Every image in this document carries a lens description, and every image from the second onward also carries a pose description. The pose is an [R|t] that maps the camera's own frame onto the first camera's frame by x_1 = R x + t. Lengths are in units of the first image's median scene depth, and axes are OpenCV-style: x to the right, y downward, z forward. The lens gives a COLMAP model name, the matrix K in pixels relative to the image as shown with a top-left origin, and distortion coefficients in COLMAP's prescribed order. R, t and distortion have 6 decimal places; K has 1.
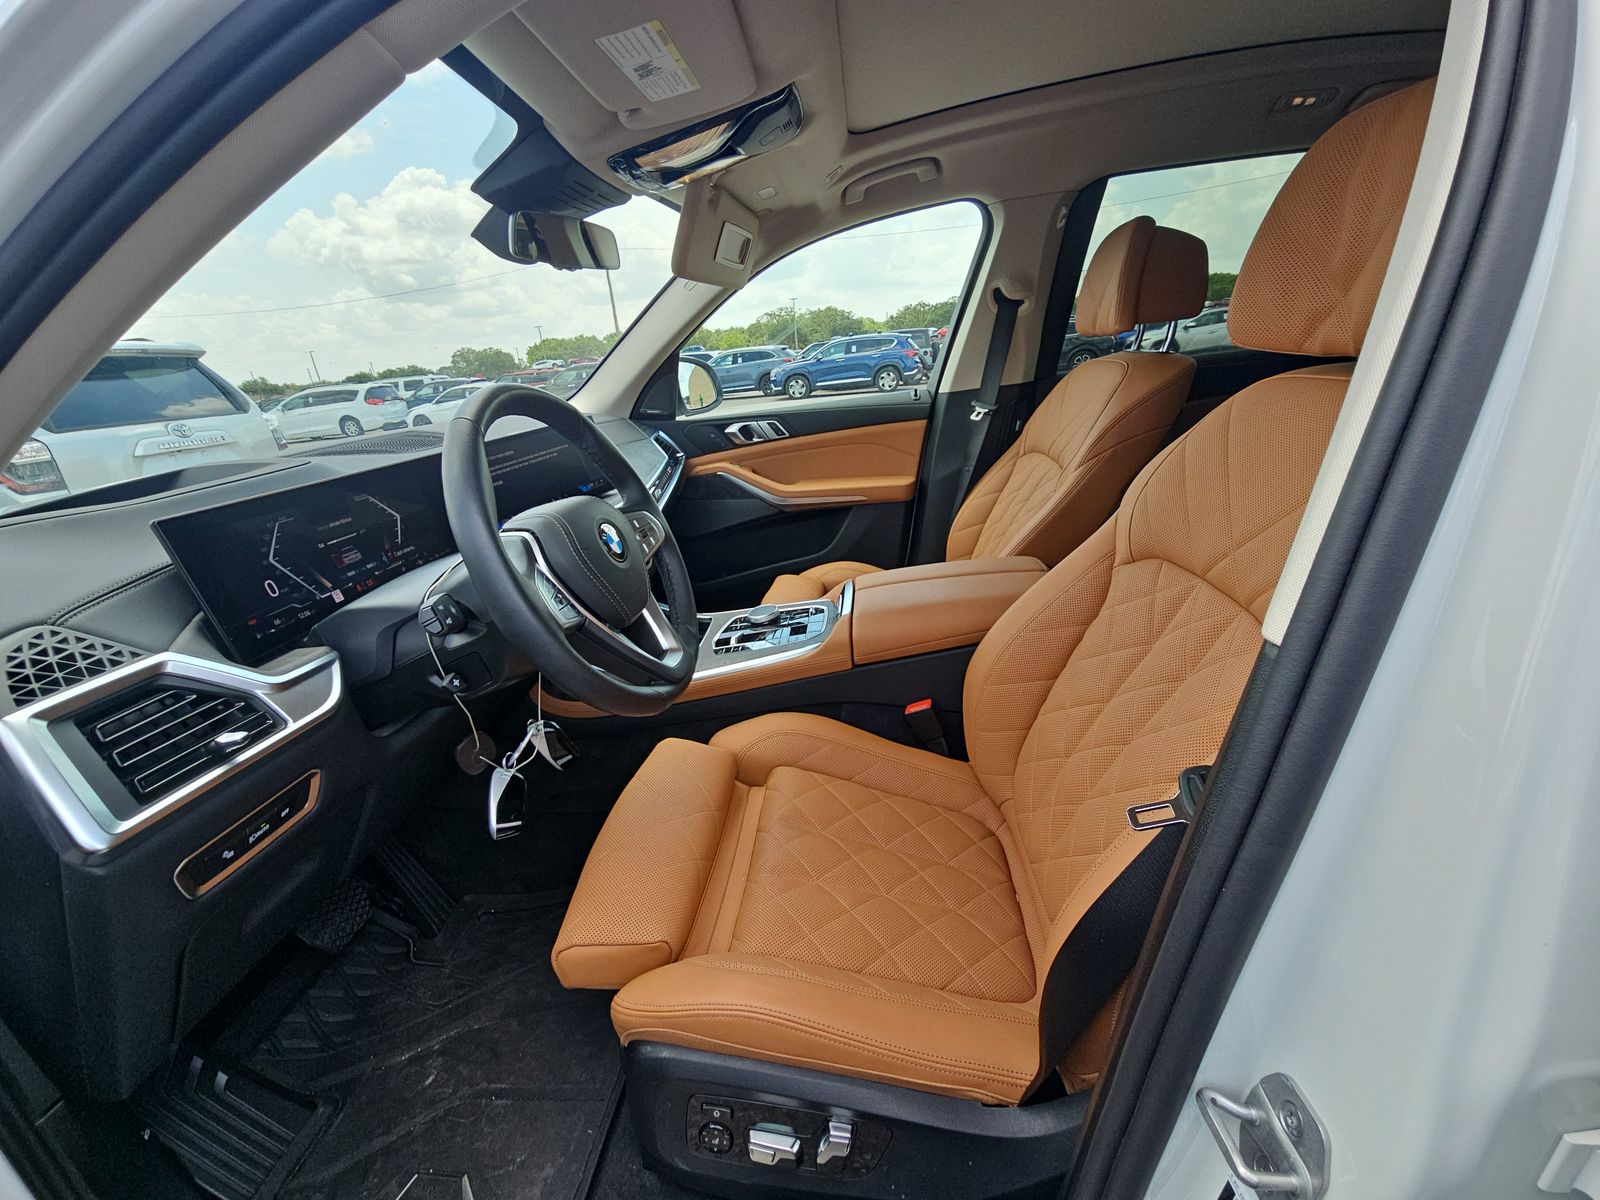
lens RADIAL K [[663.1, 0, 801.1], [0, 663.1, 598.3], [0, 0, 1]] dist [0.007090, -0.006156]
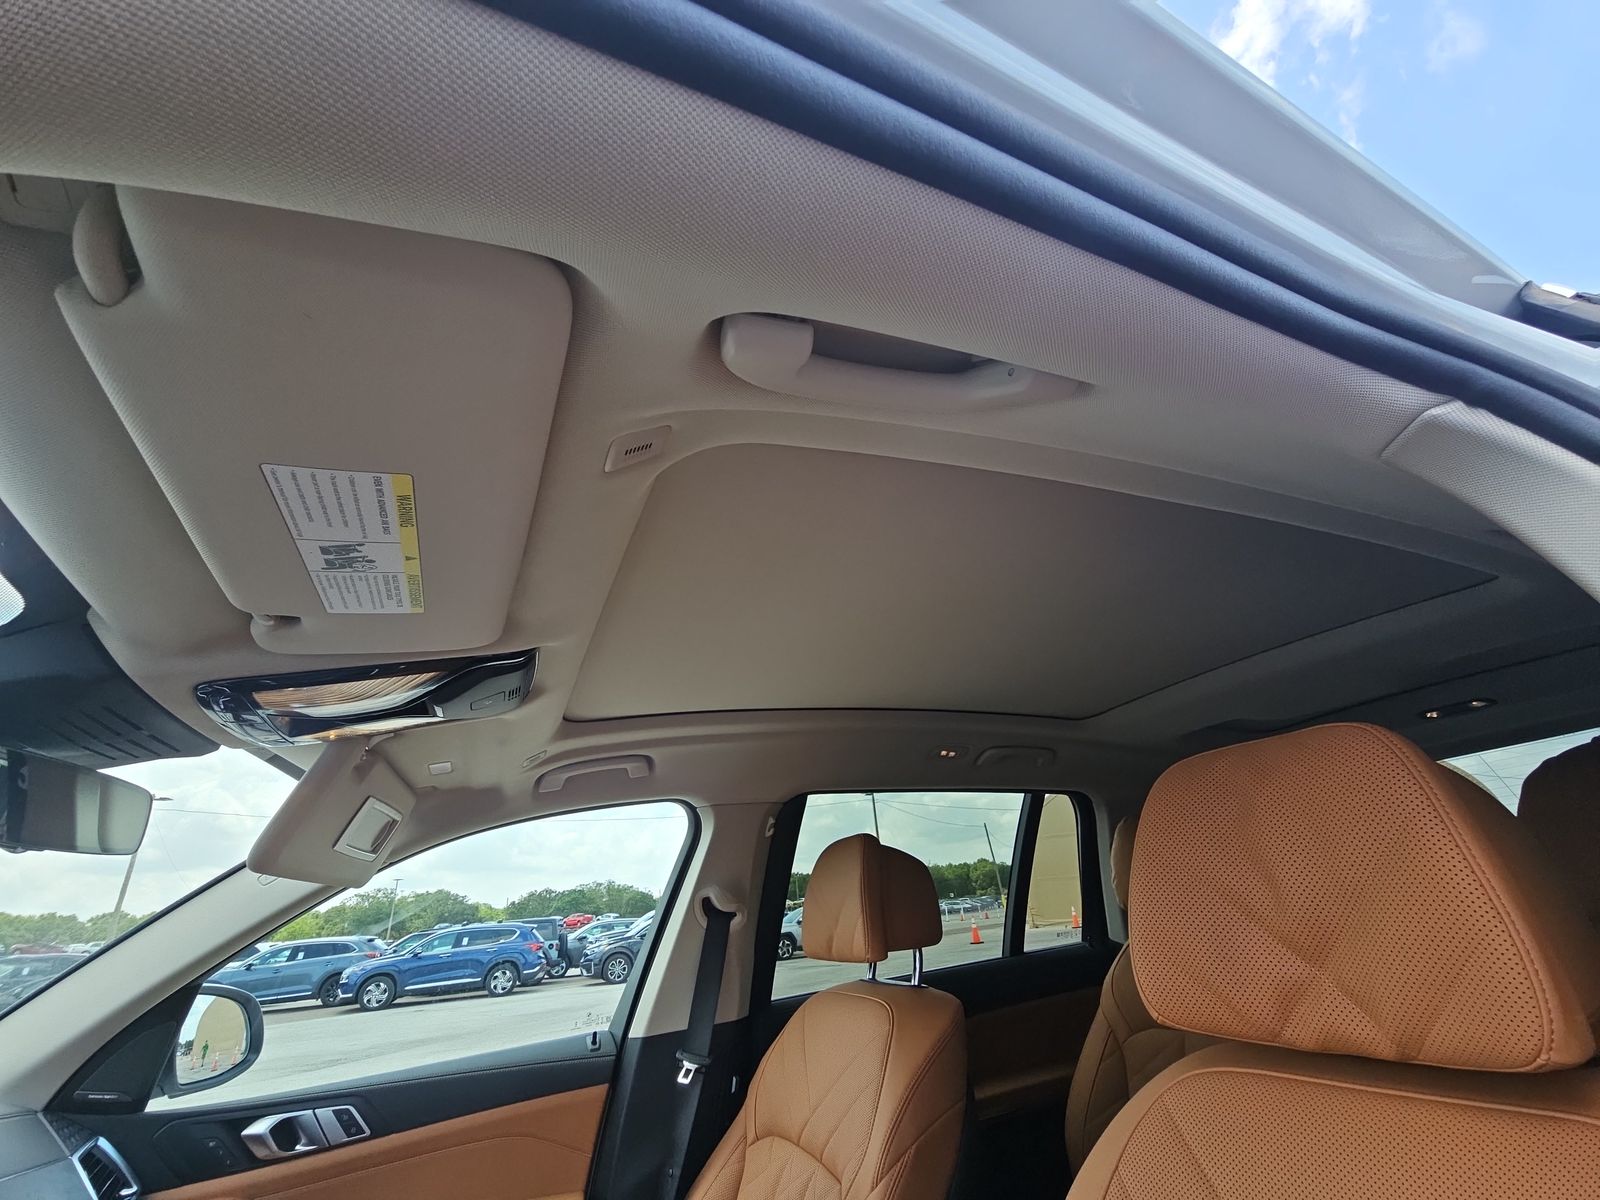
lens RADIAL K [[663.1, 0, 801.1], [0, 663.1, 598.3], [0, 0, 1]] dist [0.007090, -0.006156]
pose [[0.877232, 0.226353, 0.423353, -0.043509], [0.161805, 0.690855, -0.704655, -0.105797], [-0.451976, 0.686647, 0.569415, 0.185222]]
